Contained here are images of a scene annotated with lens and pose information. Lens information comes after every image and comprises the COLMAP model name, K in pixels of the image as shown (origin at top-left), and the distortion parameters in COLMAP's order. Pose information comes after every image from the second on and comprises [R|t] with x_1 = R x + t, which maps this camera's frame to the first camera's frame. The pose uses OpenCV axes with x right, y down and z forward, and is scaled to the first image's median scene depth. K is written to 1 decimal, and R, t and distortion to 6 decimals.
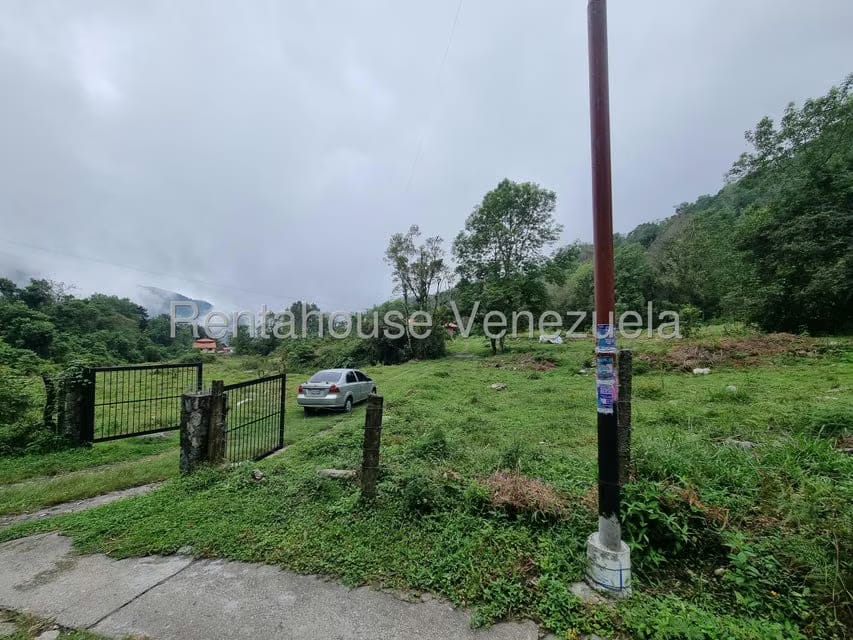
lens RADIAL K [[346.8, 0, 427.2], [0, 346.8, 322.5], [0, 0, 1]] dist [-0.001248, -0.000311]
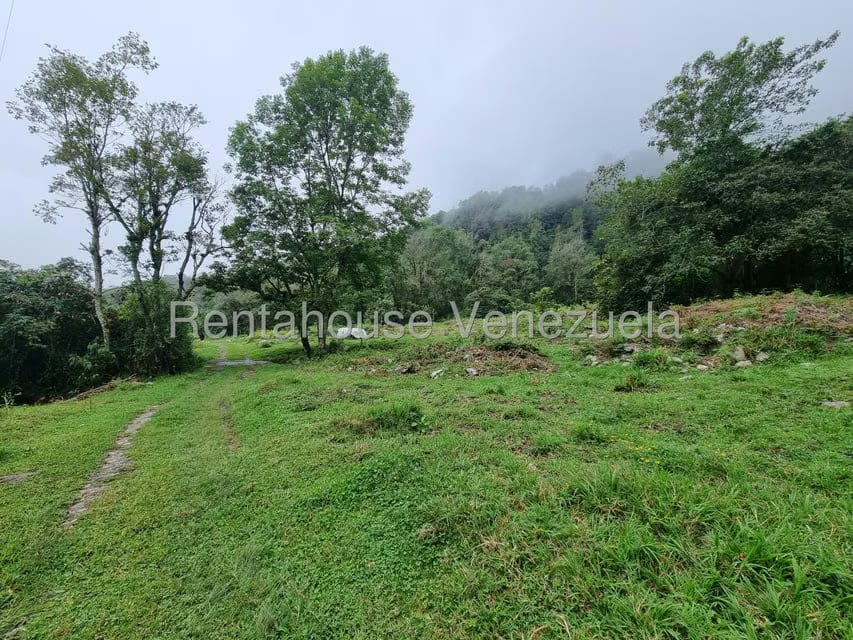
lens RADIAL K [[346.8, 0, 427.2], [0, 346.8, 322.5], [0, 0, 1]] dist [-0.001248, -0.000311]
pose [[0.717183, 0.008590, 0.696832, -0.073234], [0.004067, 0.999855, -0.016512, 0.054860], [-0.696874, 0.014676, 0.717044, 0.512218]]
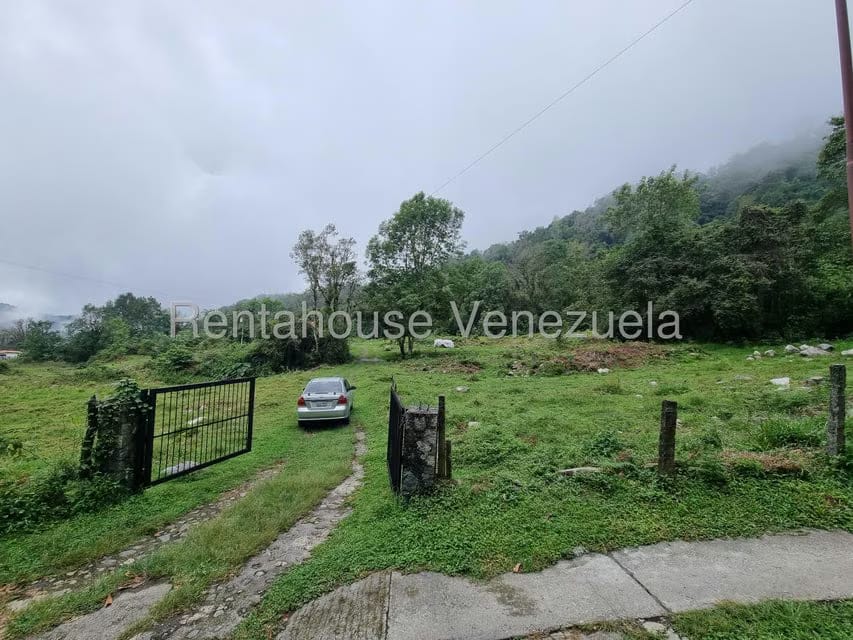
lens RADIAL K [[346.8, 0, 427.2], [0, 346.8, 322.5], [0, 0, 1]] dist [-0.001248, -0.000311]
pose [[0.928315, 0.028112, 0.370731, -0.142702], [-0.025408, 0.999603, -0.012176, -0.004115], [-0.370926, 0.001884, 0.928661, 0.013625]]
